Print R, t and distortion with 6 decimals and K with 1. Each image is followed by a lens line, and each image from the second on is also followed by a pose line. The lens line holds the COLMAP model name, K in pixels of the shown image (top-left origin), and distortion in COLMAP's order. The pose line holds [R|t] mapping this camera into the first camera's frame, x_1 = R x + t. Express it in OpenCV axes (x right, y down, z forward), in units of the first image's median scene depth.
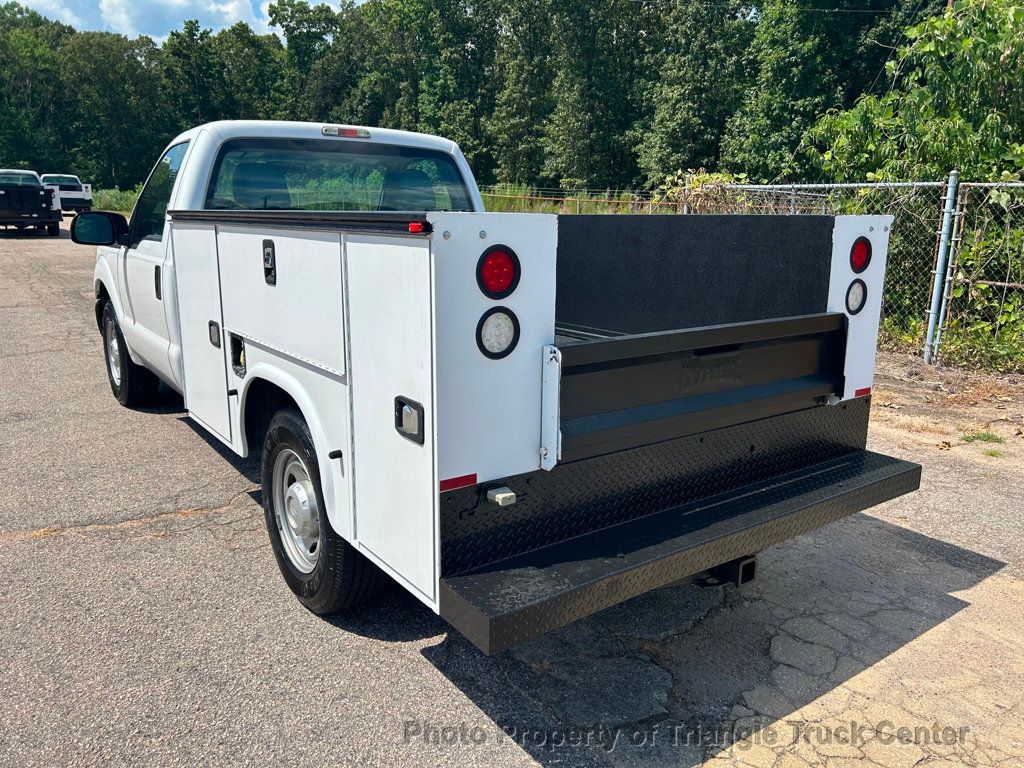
lens RADIAL K [[771.8, 0, 508.3], [0, 771.8, 391.8], [0, 0, 1]] dist [0.086275, -0.144273]
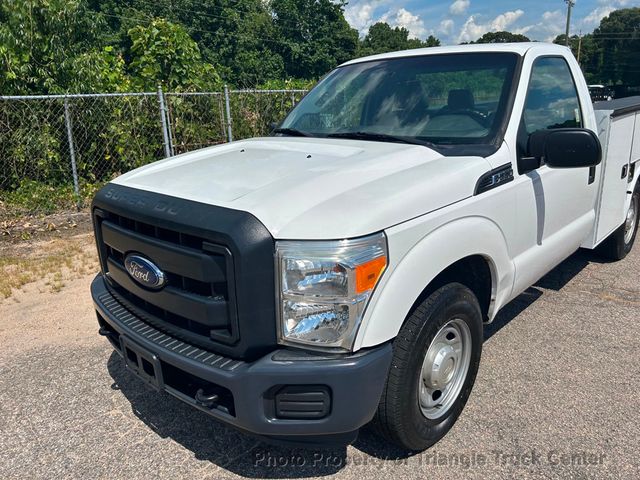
lens RADIAL K [[485.6, 0, 319.3], [0, 485.6, 240.9], [0, 0, 1]] dist [0.014158, -0.005933]
pose [[-0.192351, -0.283583, 0.939458, -1.300808], [0.257624, 0.909164, 0.327186, -0.463723], [-0.946906, 0.304962, -0.101821, 1.750619]]
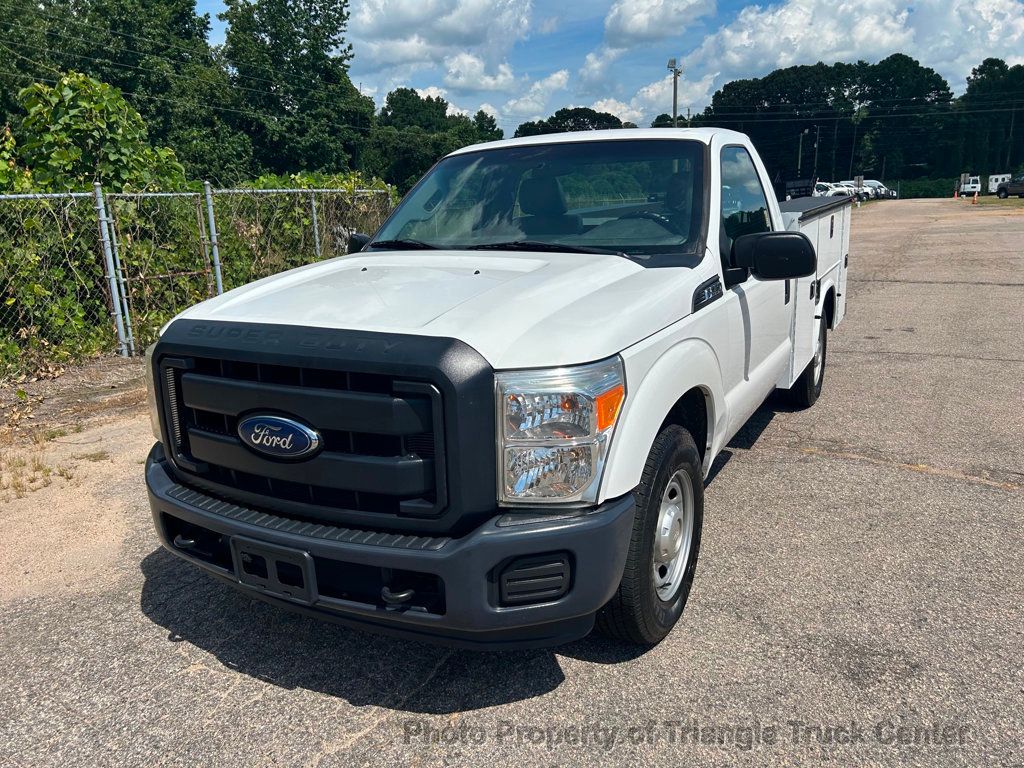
lens RADIAL K [[775.0, 0, 513.9], [0, 775.0, 385.2], [0, 0, 1]] dist [0.044827, -0.055379]
pose [[-0.431772, -0.210355, 0.877111, -1.378055], [0.238111, 0.911348, 0.335780, -0.506957], [-0.869986, 0.353830, -0.343407, 1.938510]]
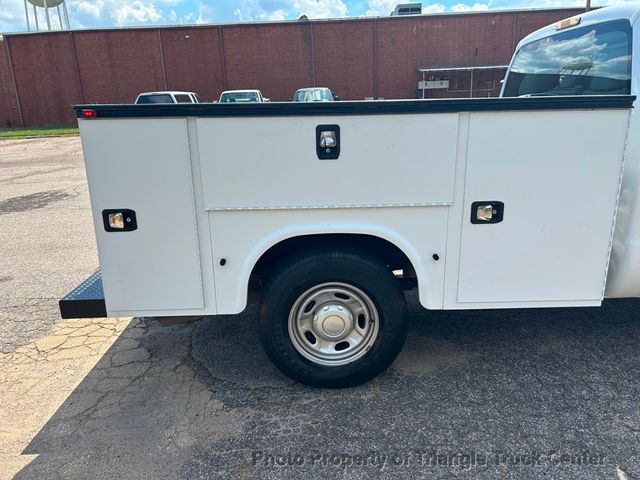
lens RADIAL K [[483.0, 0, 320.0], [0, 483.0, 240.0], [0, 0, 1]] dist [0.044314, -0.052340]
pose [[-0.571203, 0.234459, -0.786611, 0.732154], [-0.158852, 0.908641, 0.386183, -0.311503], [0.805291, 0.345543, -0.481774, 1.396935]]
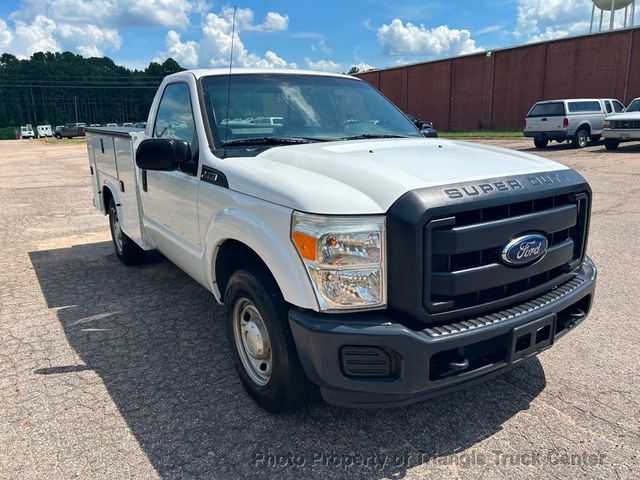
lens RADIAL K [[483.0, 0, 320.0], [0, 483.0, 240.0], [0, 0, 1]] dist [0.044314, -0.052340]
pose [[-0.999007, 0.000440, 0.044551, -0.489686], [0.020733, 0.889669, 0.456134, -0.590614], [-0.039435, 0.456605, -0.888795, 2.454047]]
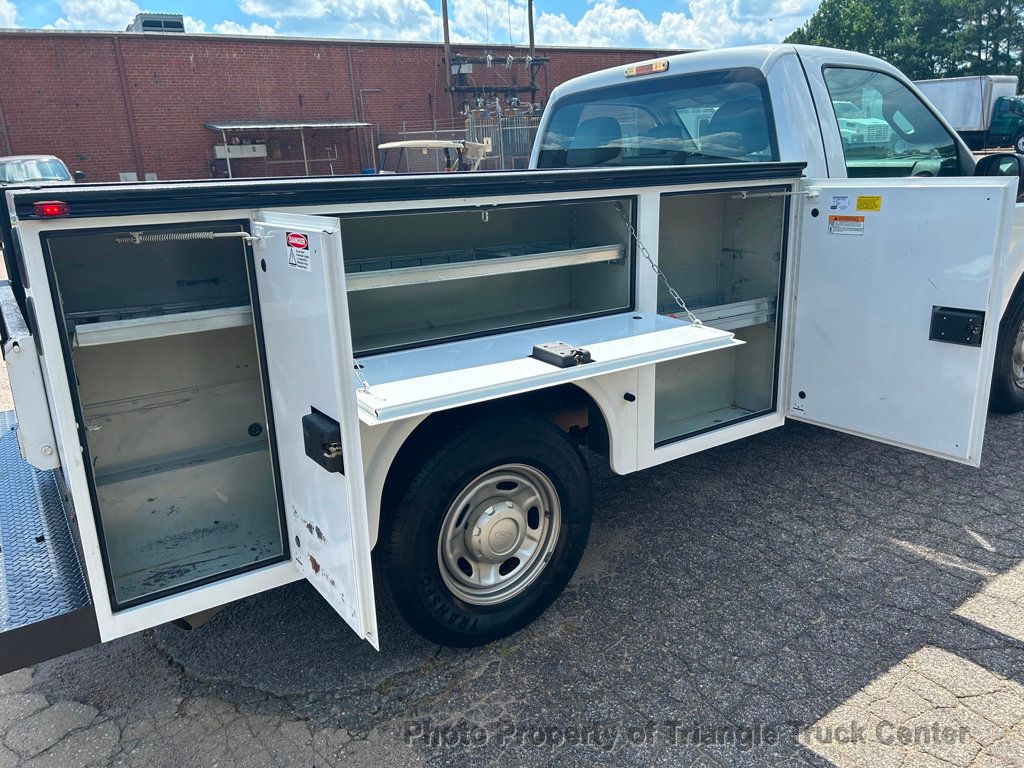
lens RADIAL K [[772.8, 0, 512.0], [0, 772.8, 384.0], [0, 0, 1]] dist [0.044314, -0.052340]
pose [[-0.031717, 0.270781, -0.962118, 0.826896], [-0.182216, 0.944904, 0.271943, -0.250638], [0.982747, 0.183939, 0.019371, 1.092995]]
